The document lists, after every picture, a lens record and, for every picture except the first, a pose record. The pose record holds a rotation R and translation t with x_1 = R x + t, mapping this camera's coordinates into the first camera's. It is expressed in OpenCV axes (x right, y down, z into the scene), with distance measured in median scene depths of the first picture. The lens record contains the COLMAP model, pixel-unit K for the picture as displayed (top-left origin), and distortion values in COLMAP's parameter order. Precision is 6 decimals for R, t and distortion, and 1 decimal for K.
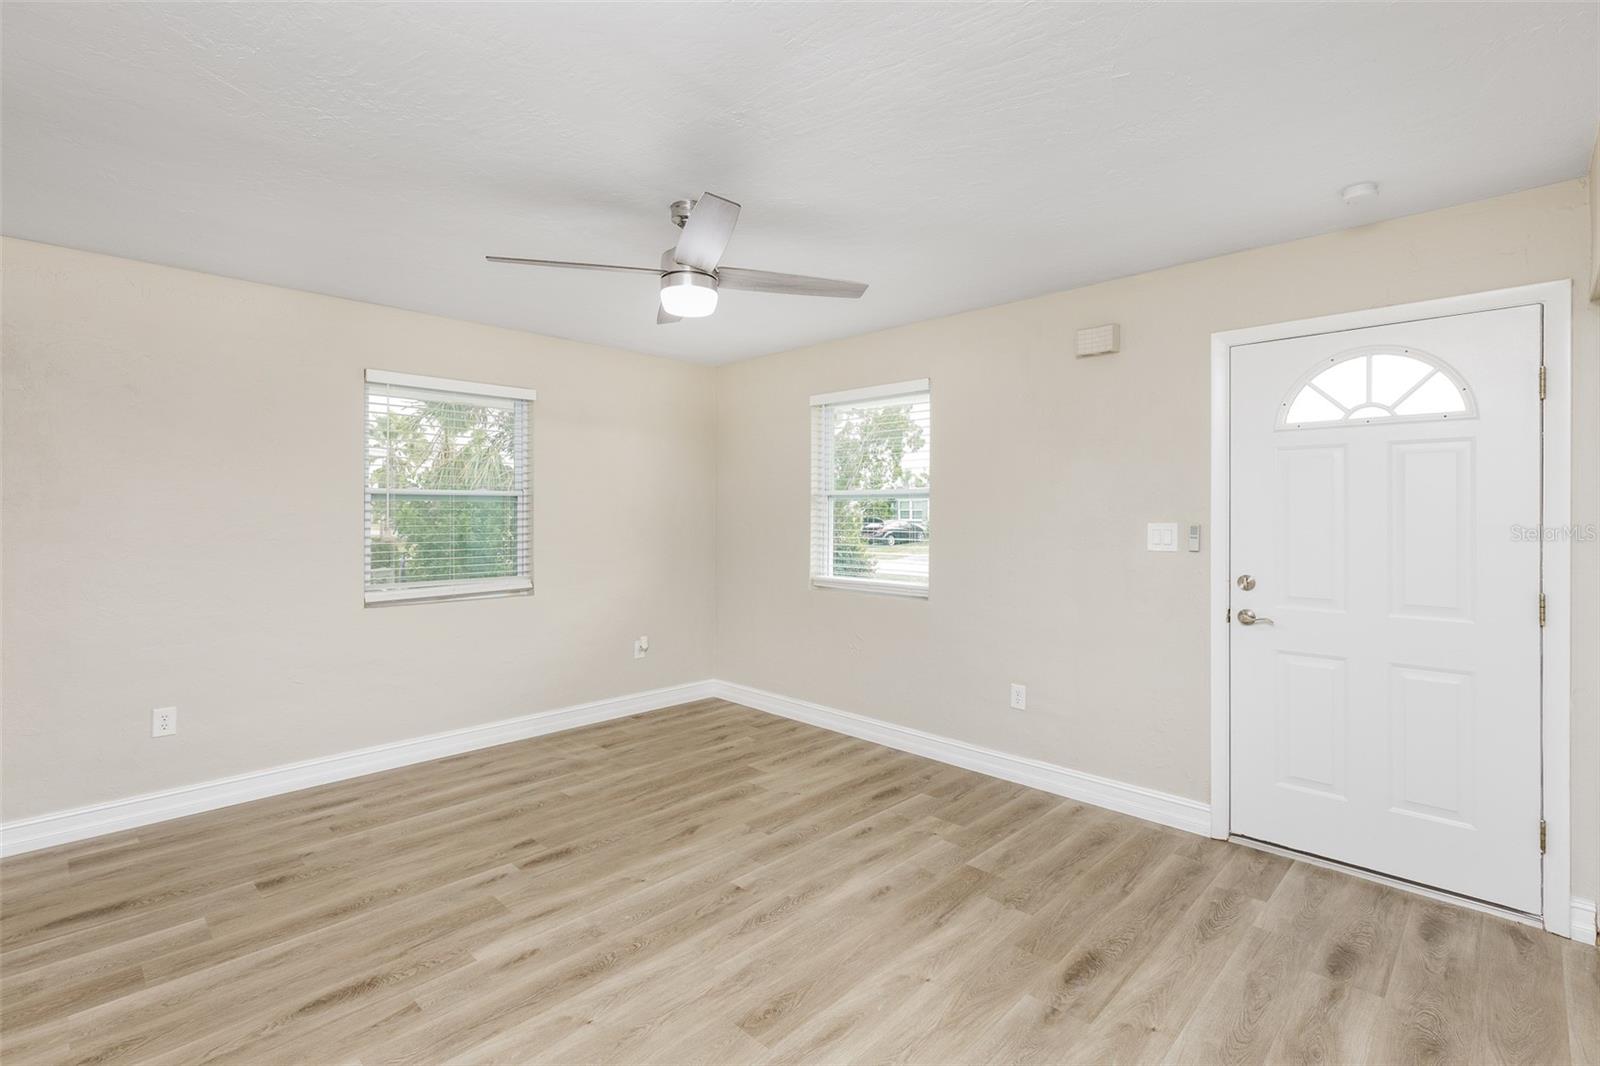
lens RADIAL K [[748.1, 0, 802.9], [0, 748.1, 510.3], [0, 0, 1]] dist [0.004318, 0.000526]
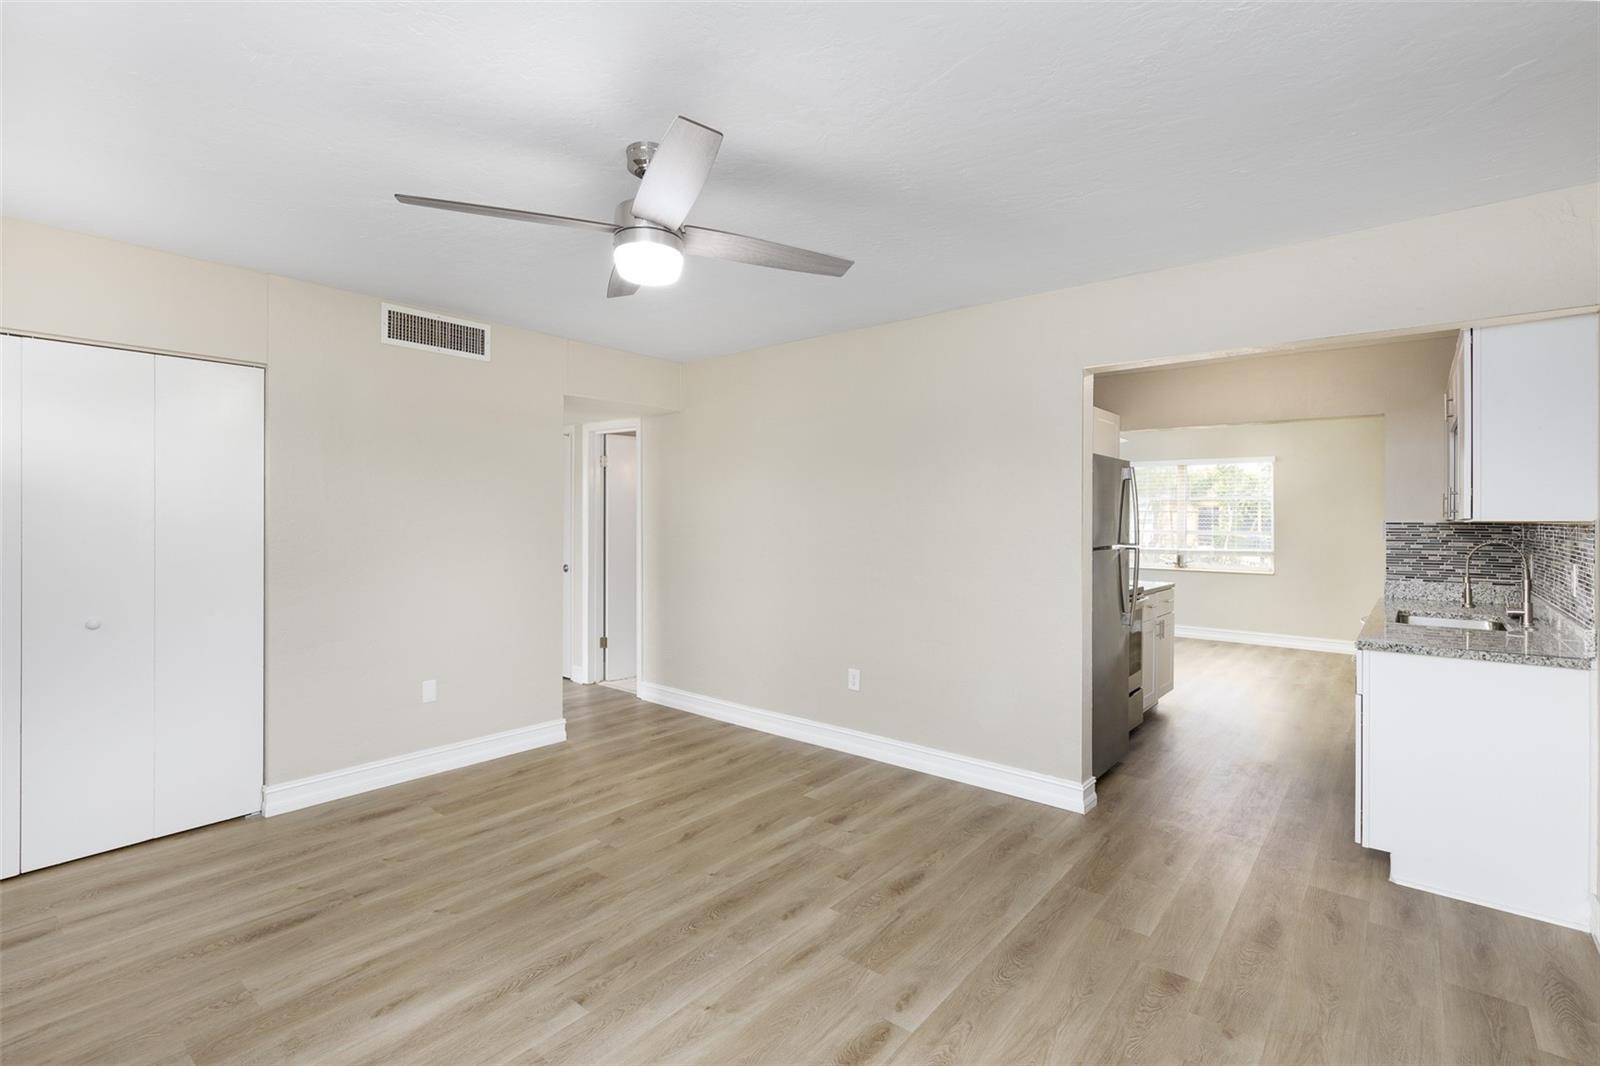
lens RADIAL K [[748.1, 0, 802.9], [0, 748.1, 510.3], [0, 0, 1]] dist [0.004318, 0.000526]
pose [[-0.996859, -0.006337, -0.078937, -0.235333], [-0.005619, 0.999941, -0.009323, 0.002346], [0.078991, -0.008850, -0.996836, 1.682716]]
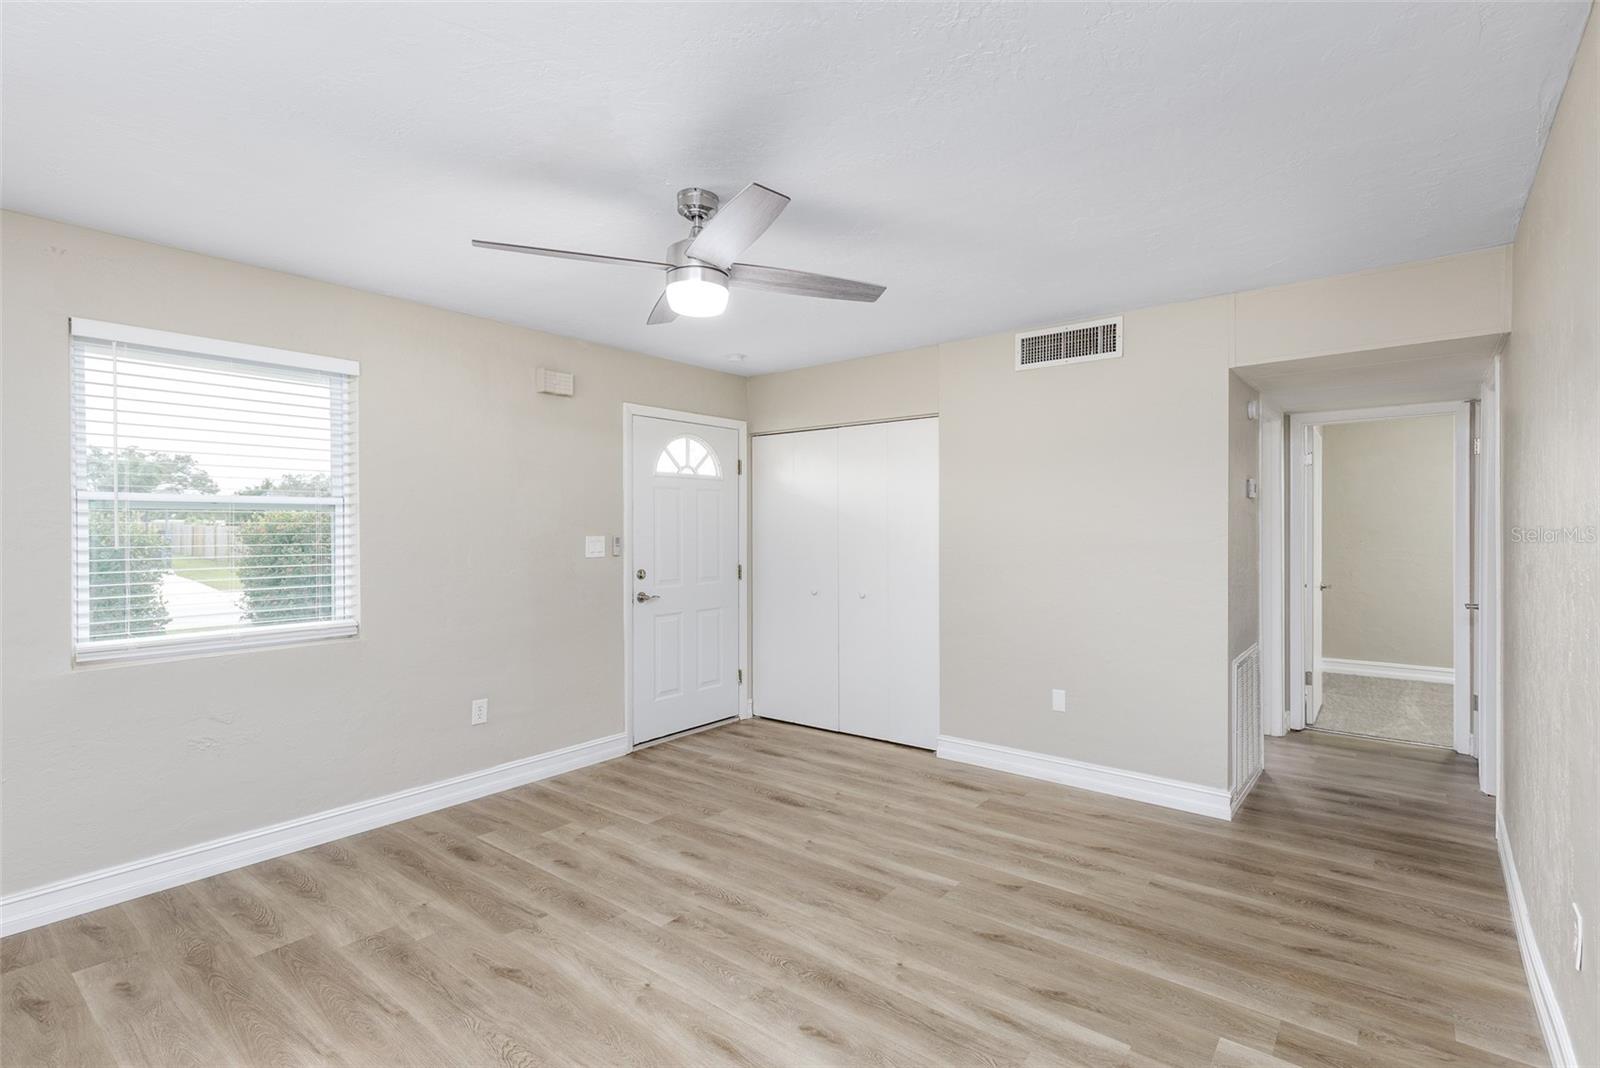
lens RADIAL K [[738.2, 0, 806.1], [0, 738.2, 530.0], [0, 0, 1]] dist [0.002132, 0.000230]
pose [[-0.098117, -0.004959, 0.995163, -0.974622], [0.000798, 0.999987, 0.005062, 0.000481], [-0.995175, 0.001291, -0.098112, 0.867923]]
